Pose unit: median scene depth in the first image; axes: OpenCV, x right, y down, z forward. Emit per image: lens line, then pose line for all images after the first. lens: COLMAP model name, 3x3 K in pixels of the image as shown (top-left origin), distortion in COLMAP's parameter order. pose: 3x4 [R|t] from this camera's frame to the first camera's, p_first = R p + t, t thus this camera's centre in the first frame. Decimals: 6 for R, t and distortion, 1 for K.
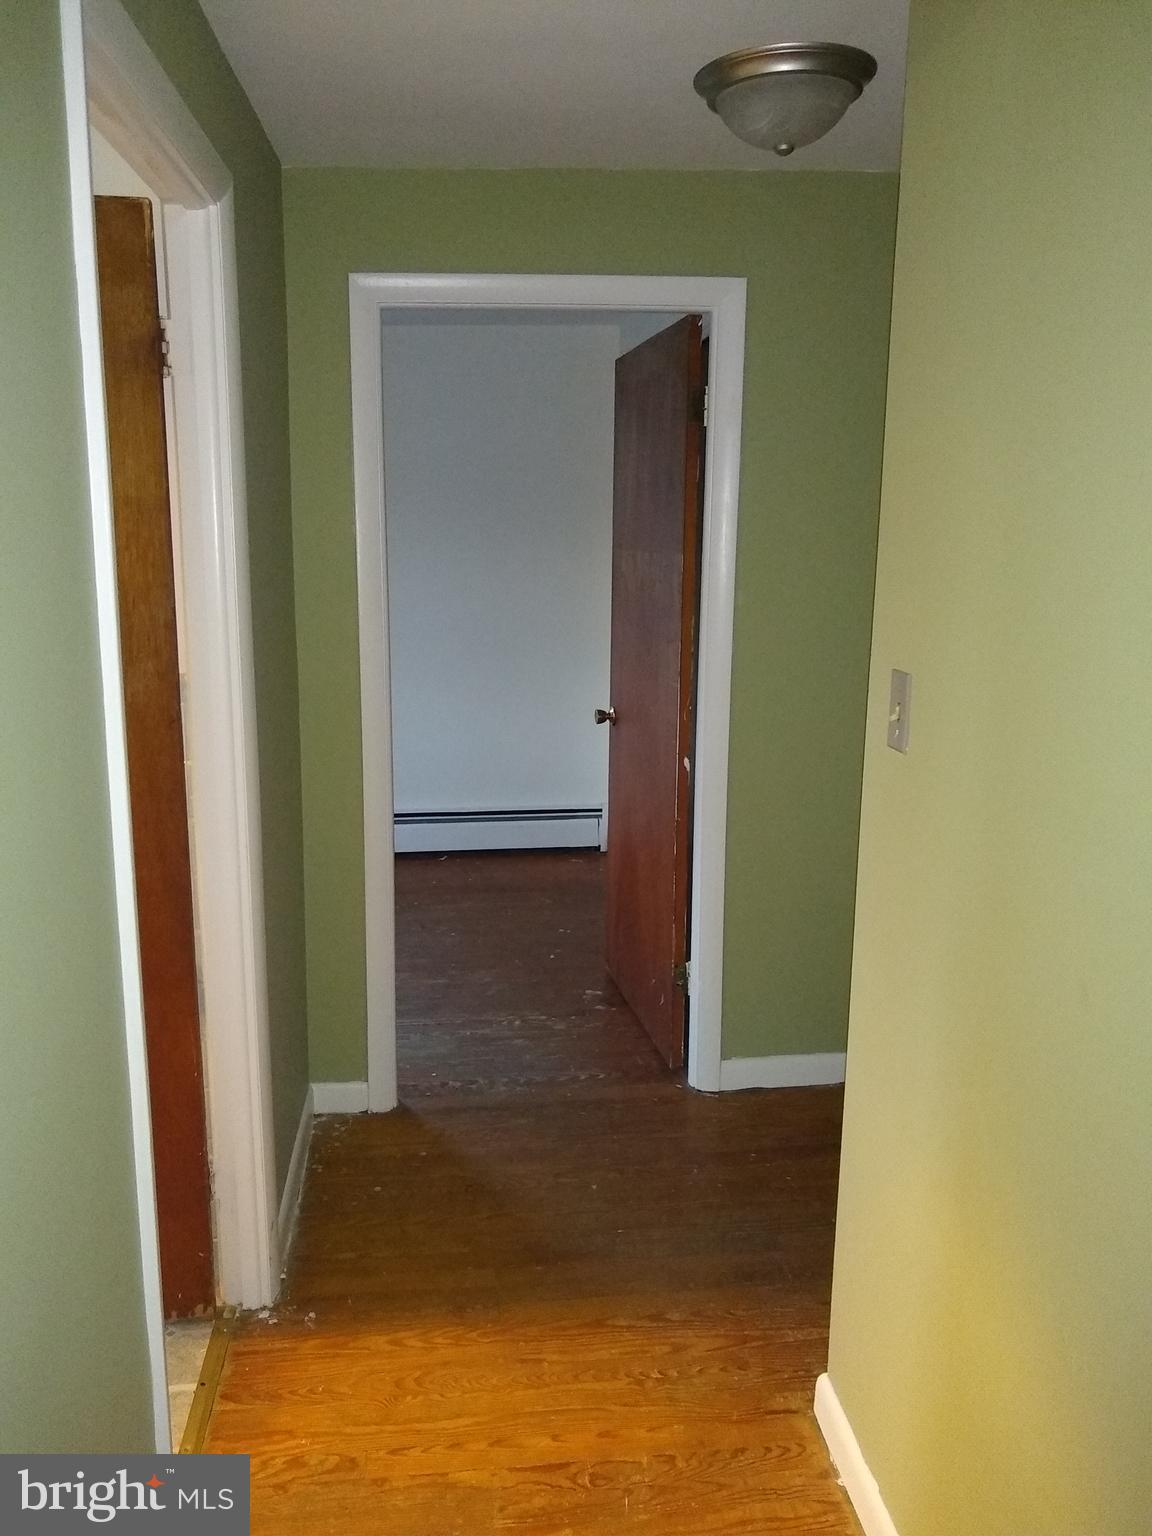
lens RADIAL K [[1211.8, 0, 576.0], [0, 1211.8, 768.0], [0, 0, 1]] dist [0.009791, -0.003703]
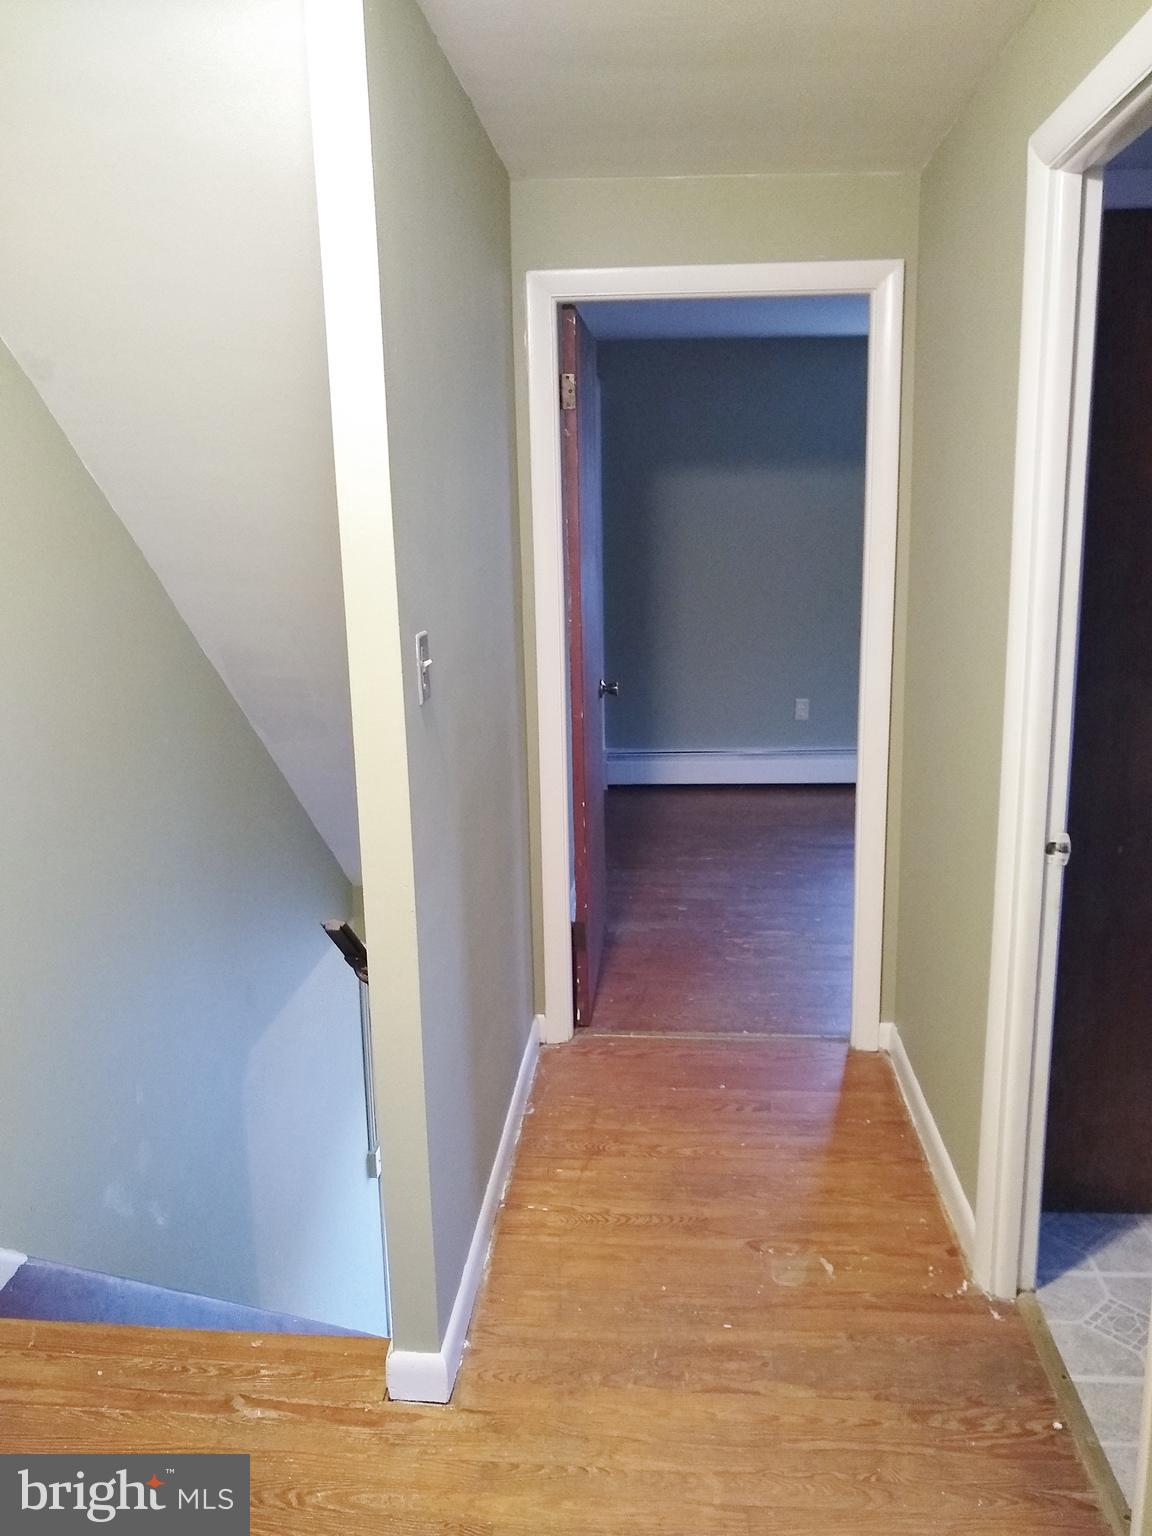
lens RADIAL K [[1211.8, 0, 576.0], [0, 1211.8, 768.0], [0, 0, 1]] dist [0.009791, -0.003703]
pose [[-0.981387, -0.022798, 0.190683, -0.088019], [0.058485, 0.910282, 0.409838, -0.362637], [-0.182919, 0.413362, -0.892005, 1.748005]]
